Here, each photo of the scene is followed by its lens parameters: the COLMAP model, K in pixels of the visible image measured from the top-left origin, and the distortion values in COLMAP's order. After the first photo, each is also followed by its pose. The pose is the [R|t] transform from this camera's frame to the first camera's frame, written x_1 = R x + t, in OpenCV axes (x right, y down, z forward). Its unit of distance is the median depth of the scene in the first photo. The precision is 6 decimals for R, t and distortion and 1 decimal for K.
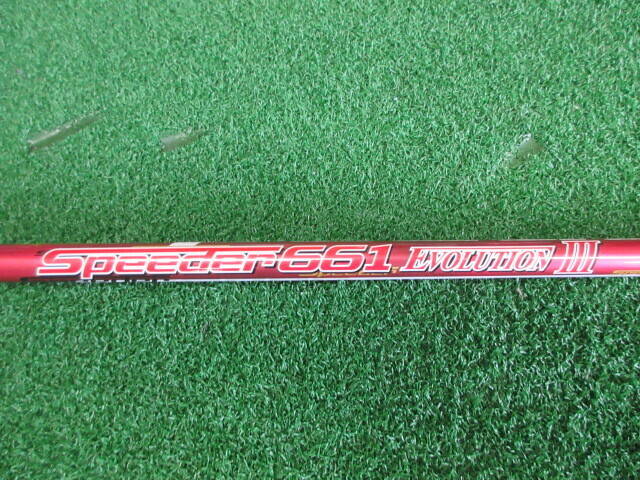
lens RADIAL K [[467.5, 0, 320.0], [0, 467.5, 238.4], [0, 0, 1]] dist [-0.007793, -0.001904]
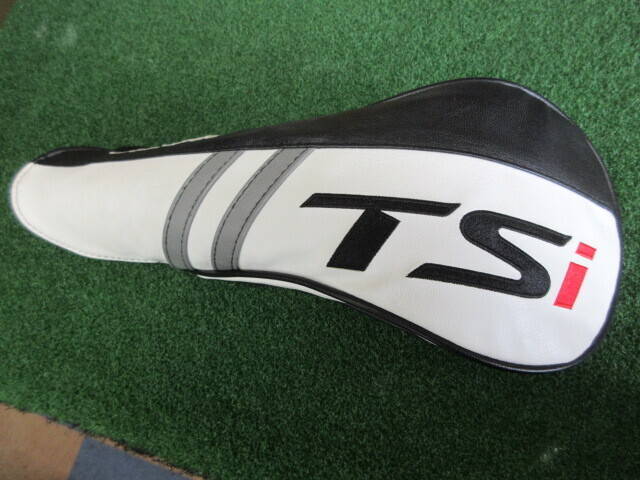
lens RADIAL K [[467.5, 0, 319.1], [0, 467.5, 239.6], [0, 0, 1]] dist [-0.007793, -0.001904]
pose [[0.998076, 0.033556, -0.052145, 0.196145], [-0.029208, 0.996202, 0.082024, -0.346157], [0.054699, -0.080344, 0.995265, -0.672967]]
